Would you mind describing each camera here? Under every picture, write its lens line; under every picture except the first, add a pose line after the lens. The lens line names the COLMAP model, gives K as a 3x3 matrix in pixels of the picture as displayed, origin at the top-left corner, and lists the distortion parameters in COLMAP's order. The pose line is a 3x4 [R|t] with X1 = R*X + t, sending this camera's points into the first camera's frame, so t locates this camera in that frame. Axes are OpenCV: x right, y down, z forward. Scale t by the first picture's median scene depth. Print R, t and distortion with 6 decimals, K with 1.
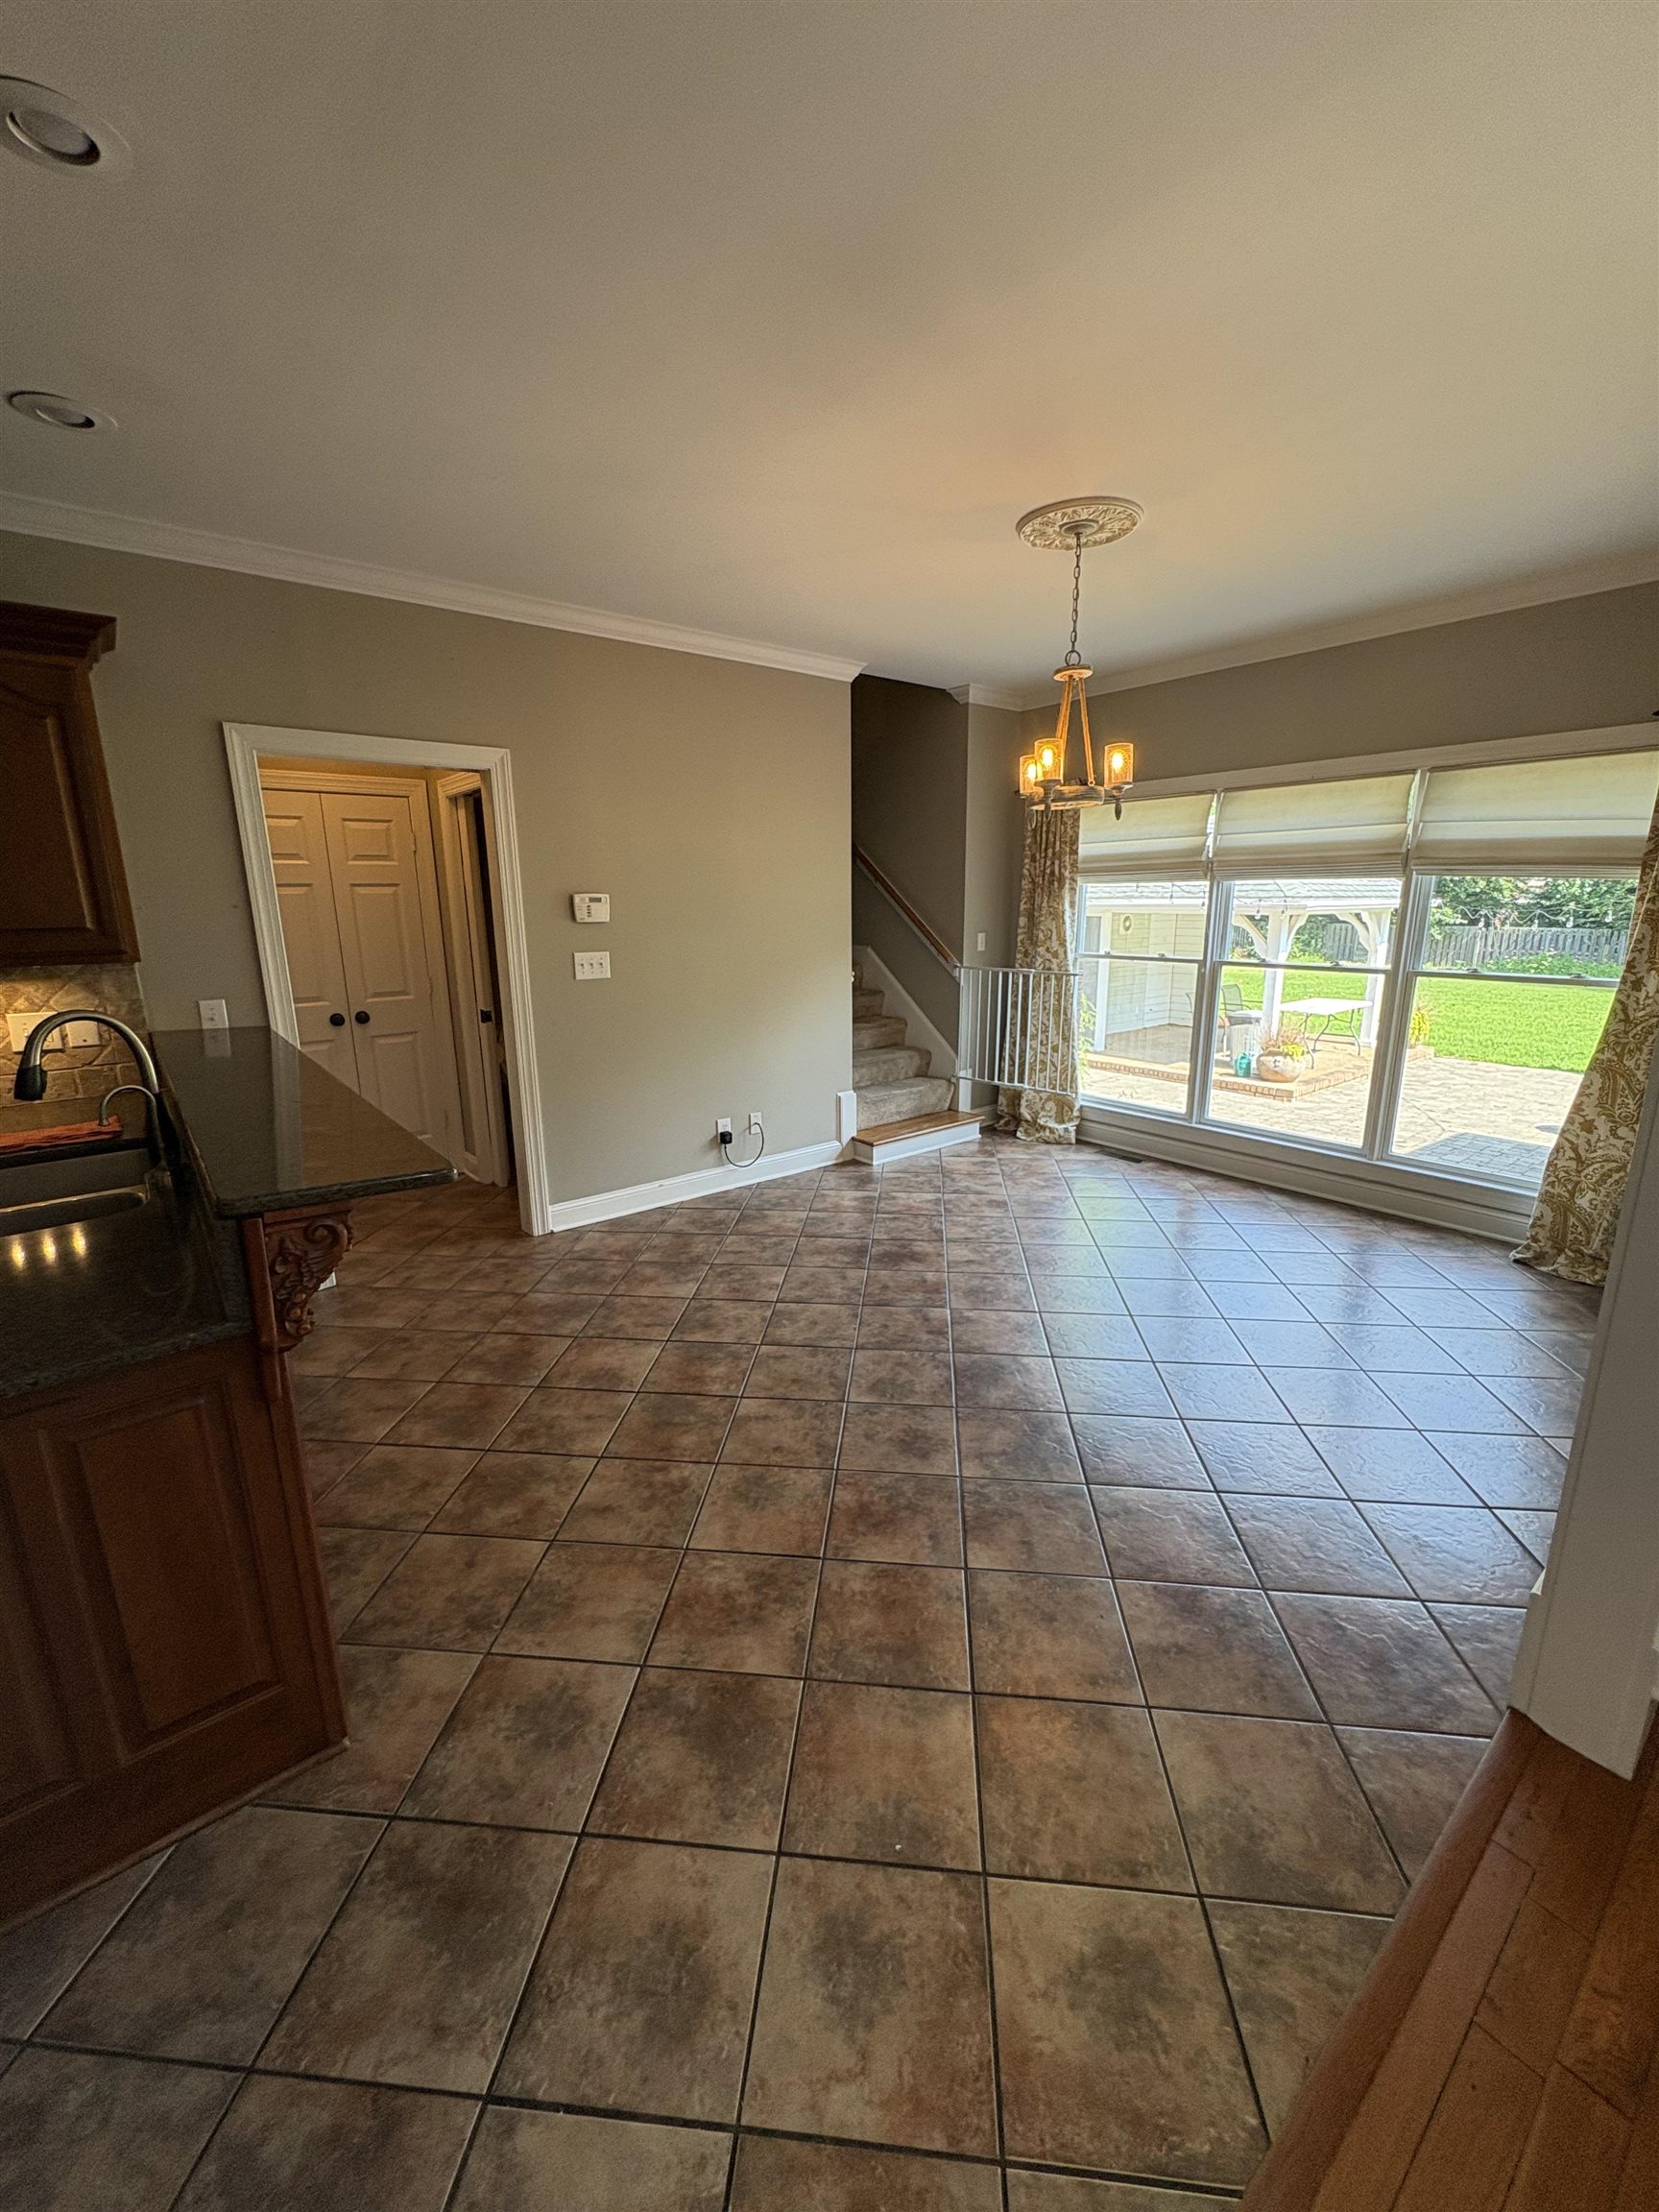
lens RADIAL K [[885.1, 0, 829.6], [0, 885.1, 1114.9], [0, 0, 1]] dist [-0.002000, 0.000103]
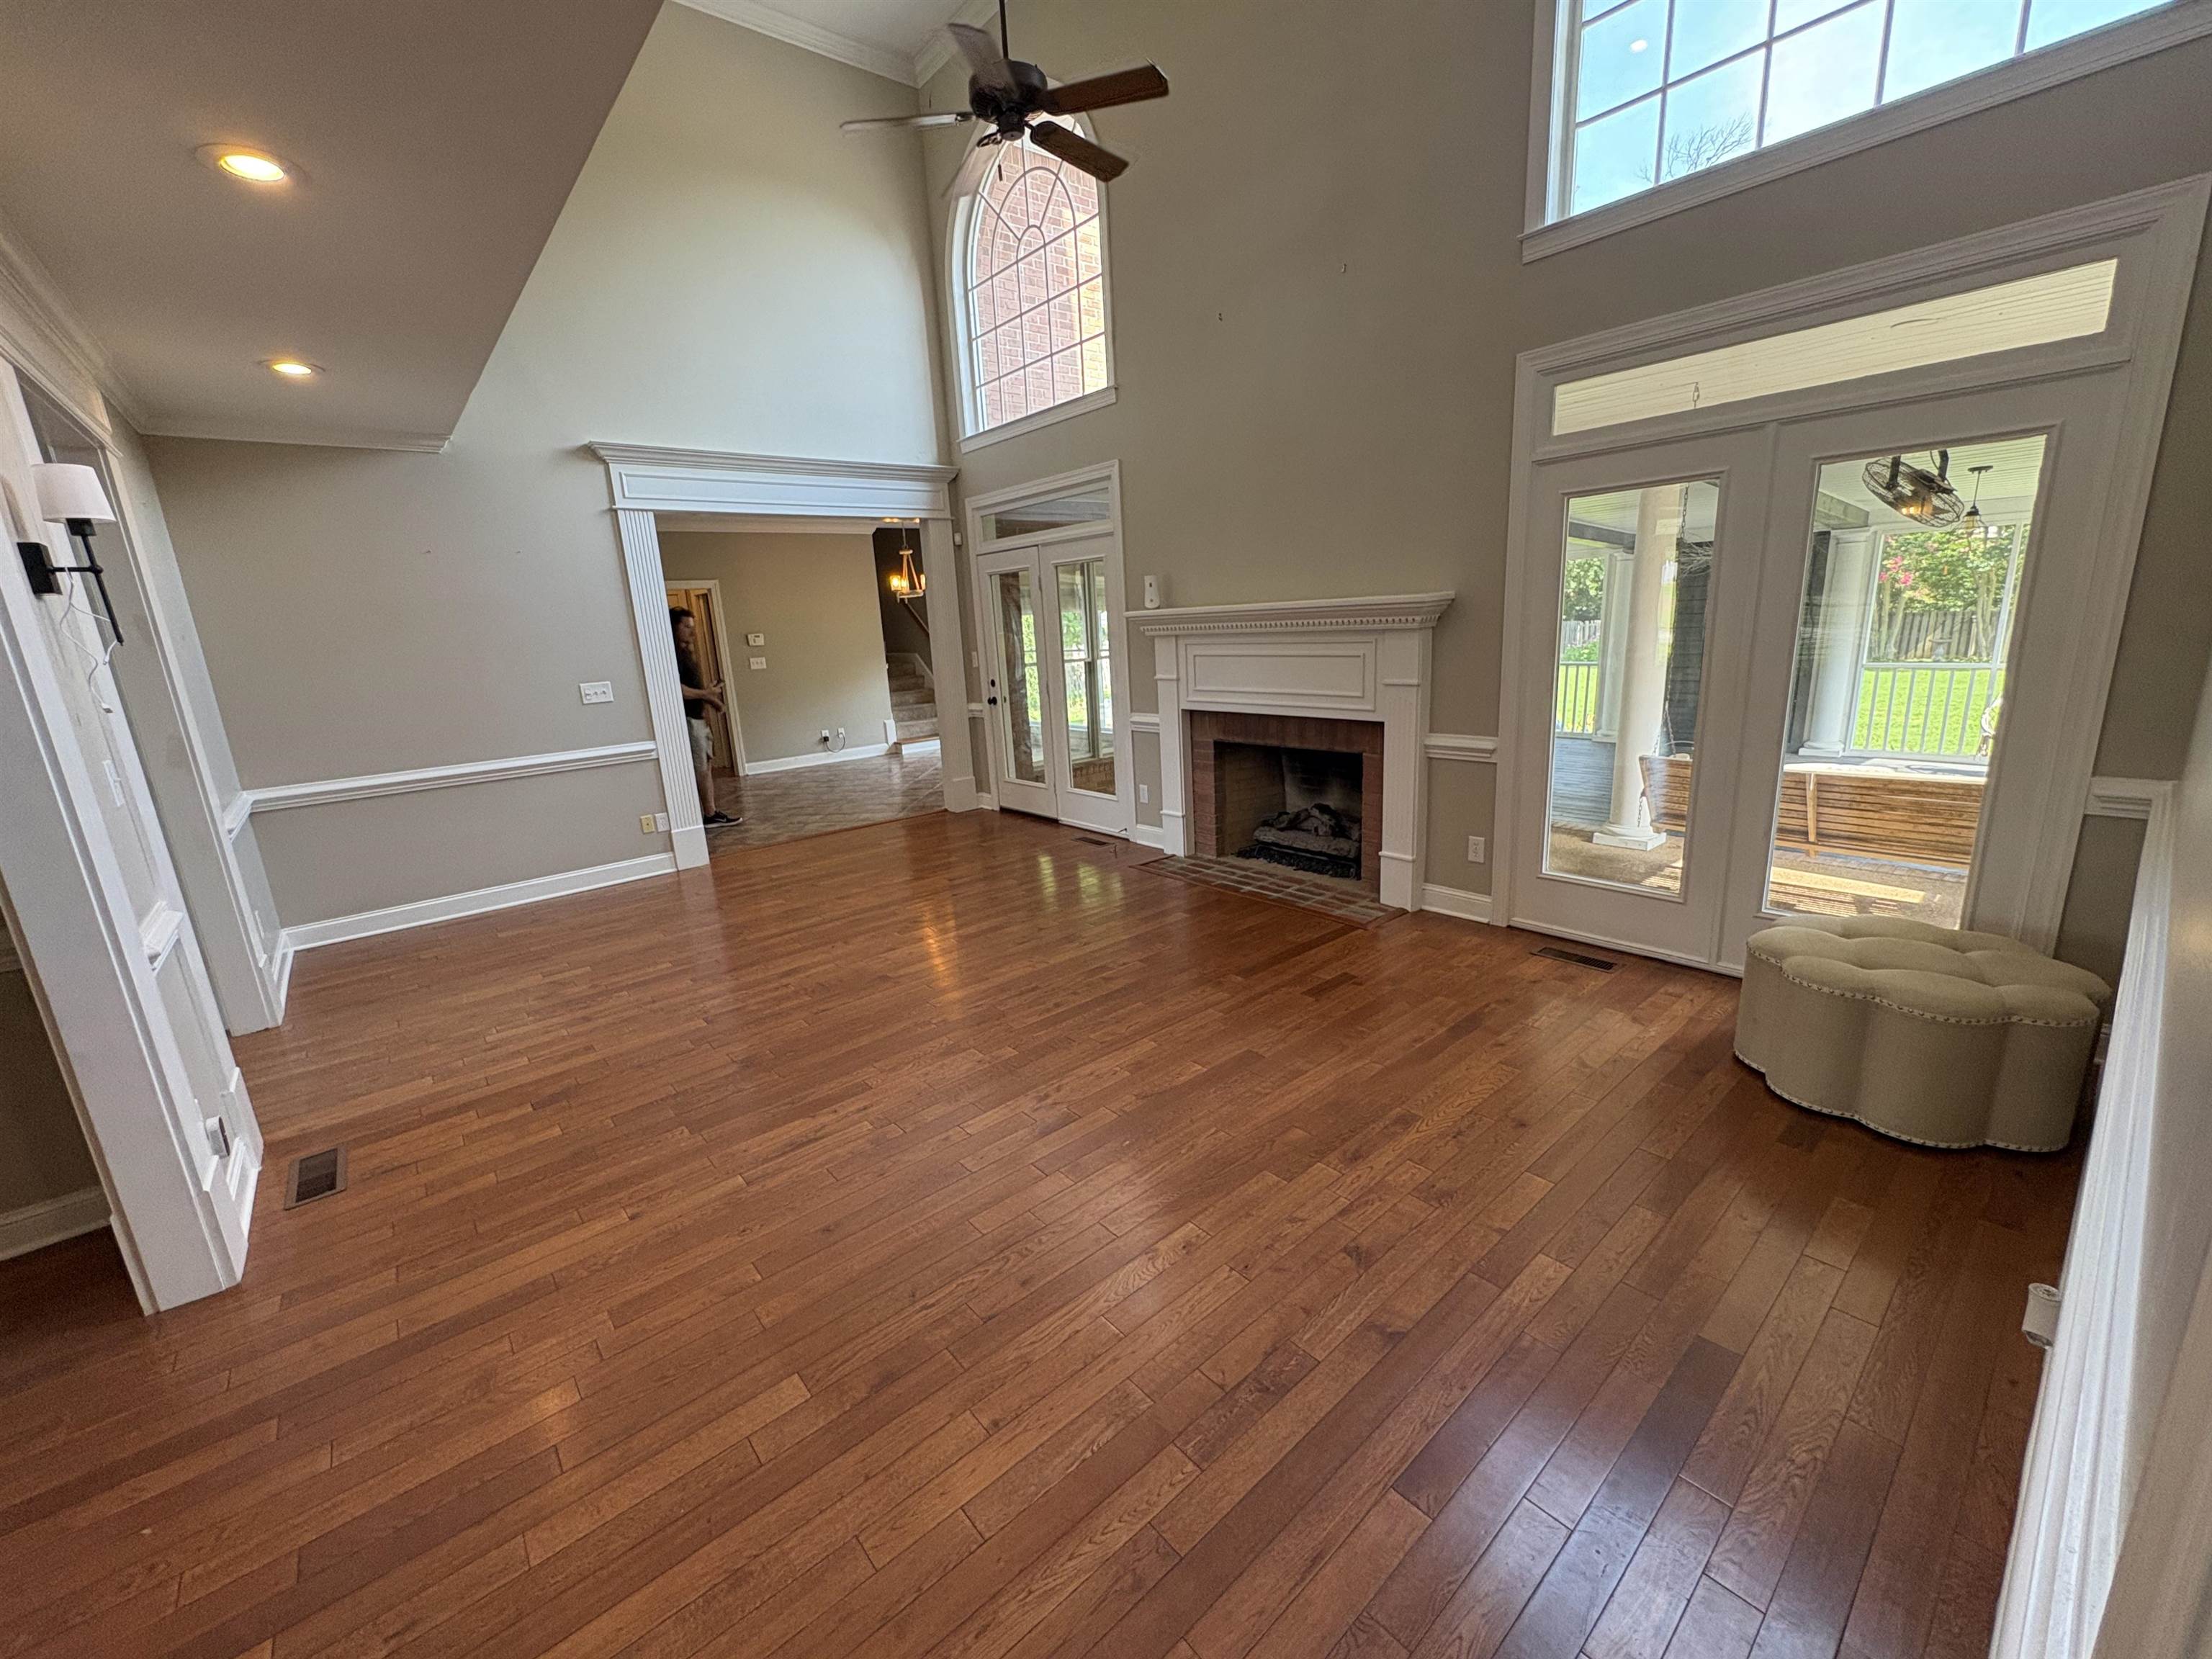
lens RADIAL K [[885.1, 0, 1098.9], [0, 885.1, 829.3], [0, 0, 1]] dist [-0.002000, 0.000103]
pose [[0.998888, -0.046344, 0.008676, 0.728896], [0.046343, 0.998926, 0.000272, 0.383837], [-0.008679, 0.000131, 0.999962, -1.674389]]
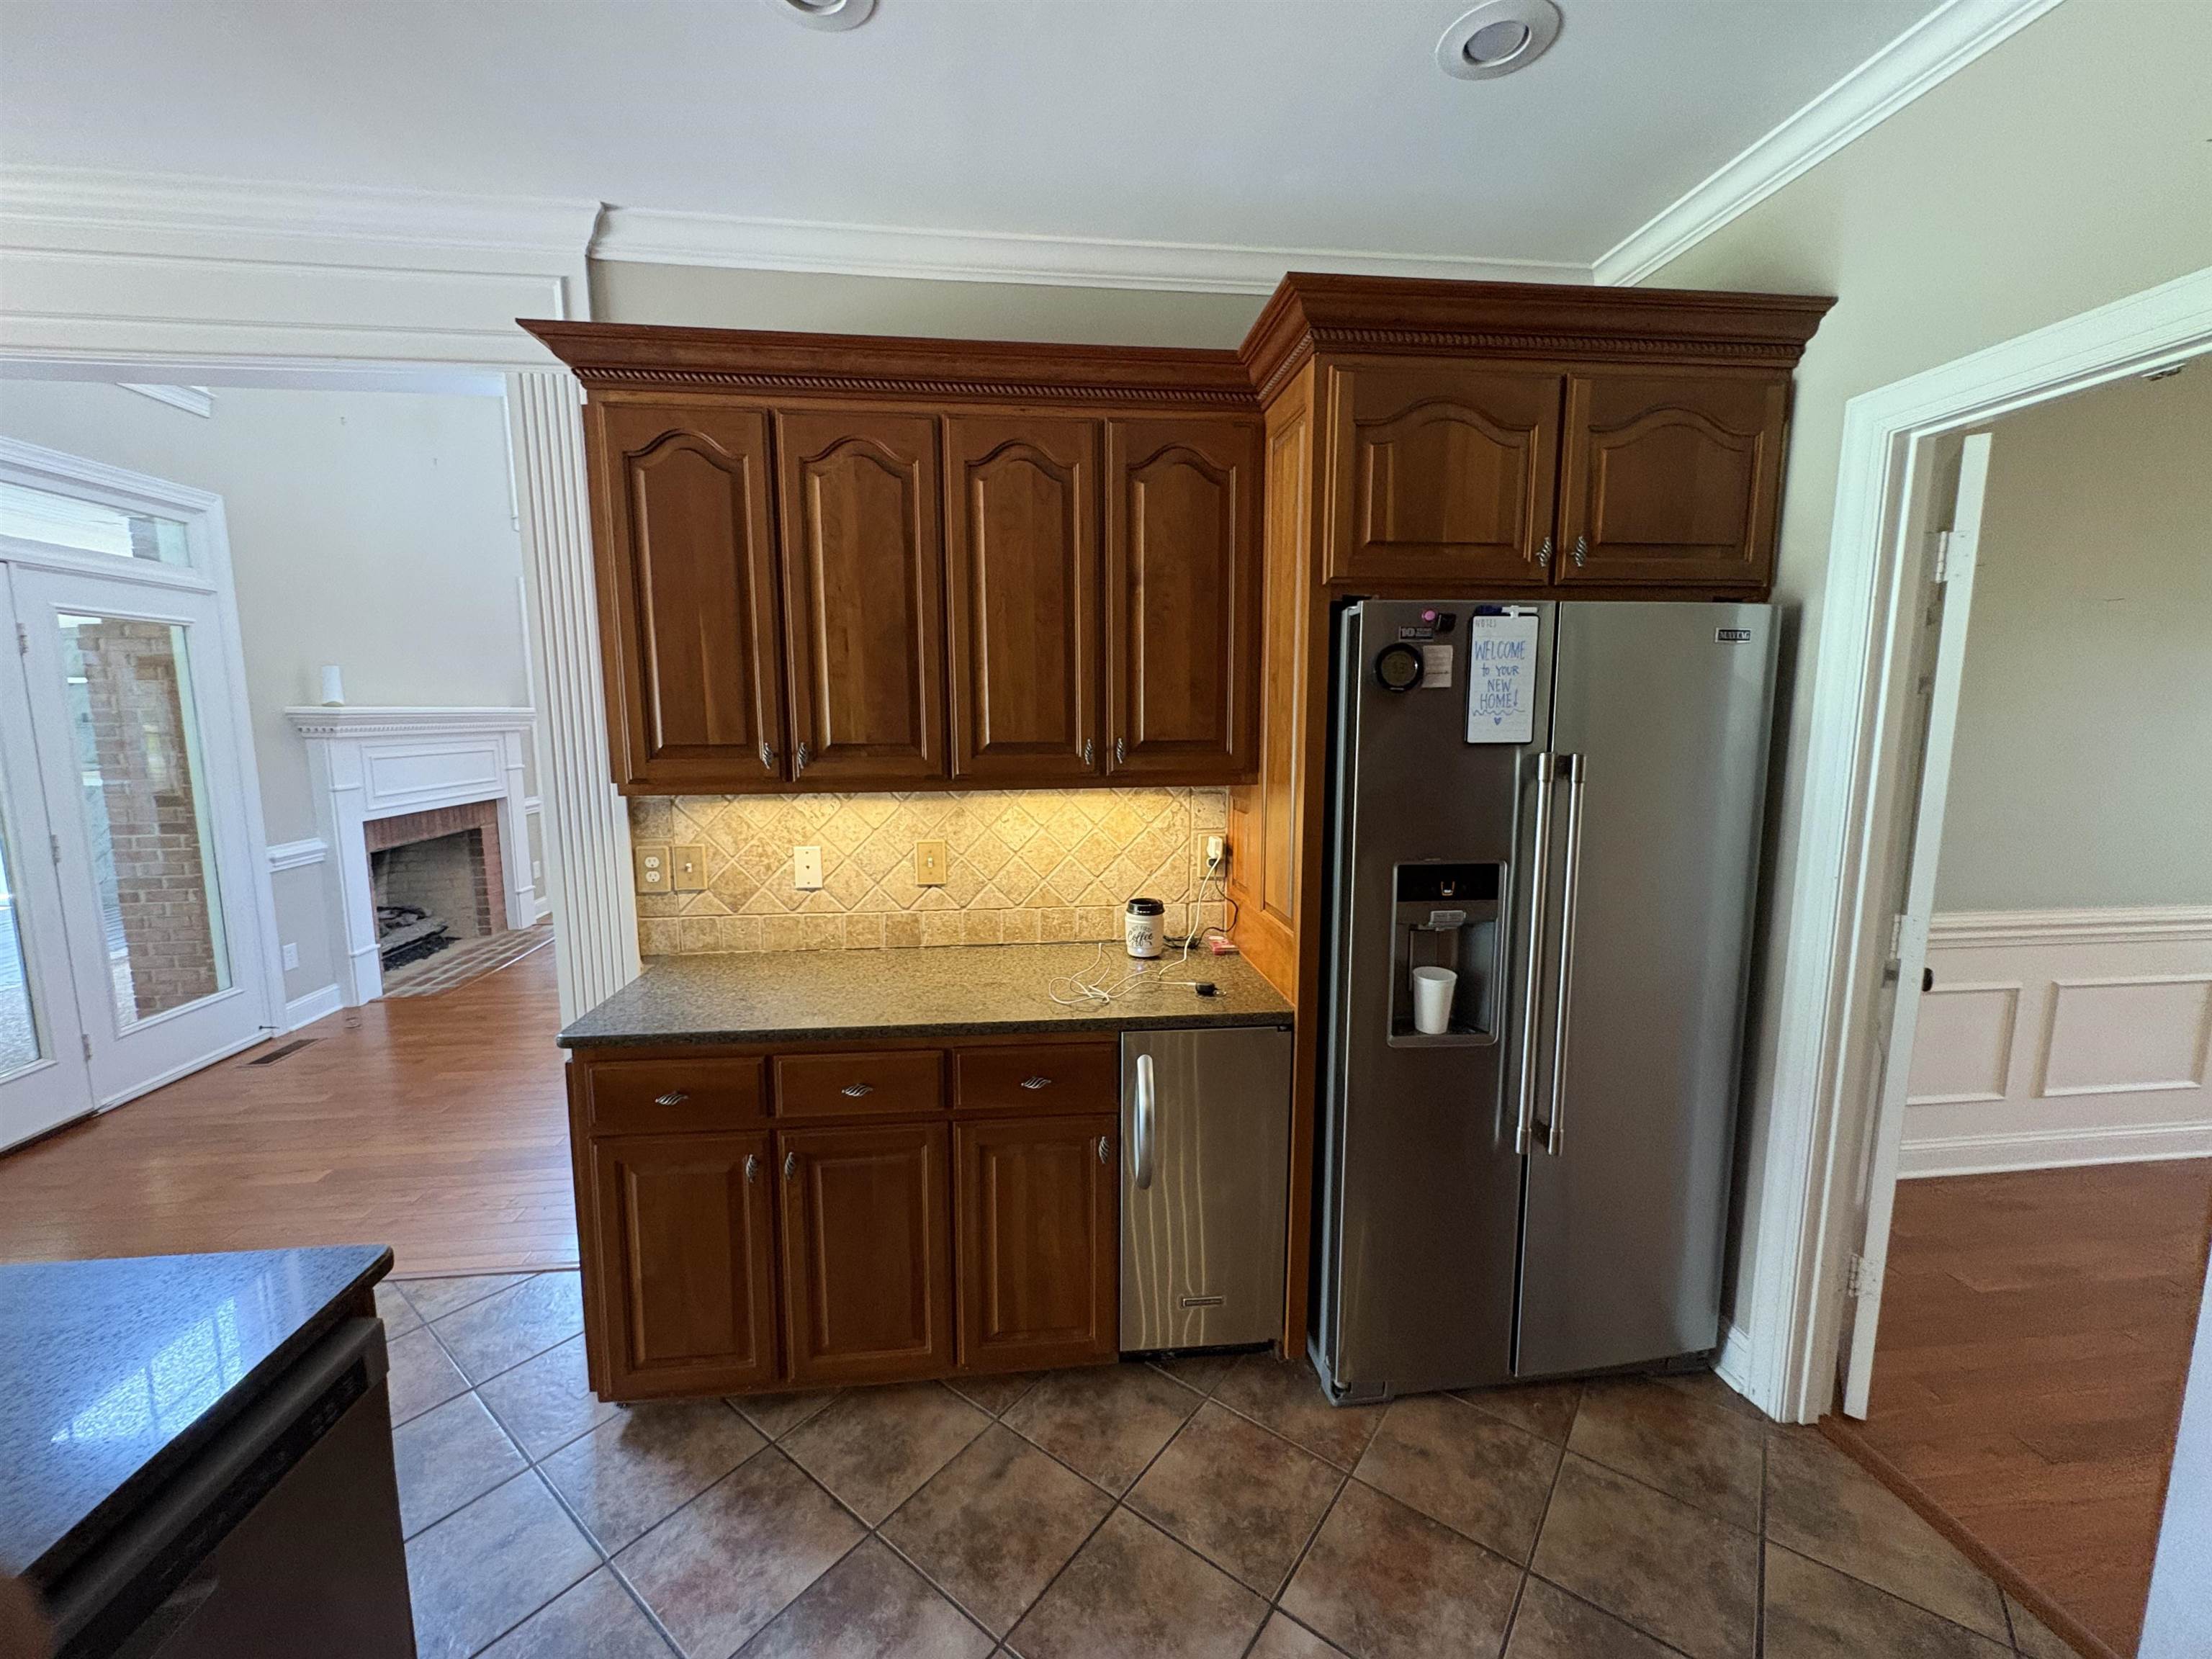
lens RADIAL K [[885.1, 0, 1100.9], [0, 885.1, 830.2], [0, 0, 1]] dist [-0.002000, 0.000103]
pose [[-0.844856, -0.057952, 0.531845, -0.760141], [0.137171, 0.937419, 0.320046, -0.082775], [-0.517109, 0.343347, -0.784035, 0.354328]]
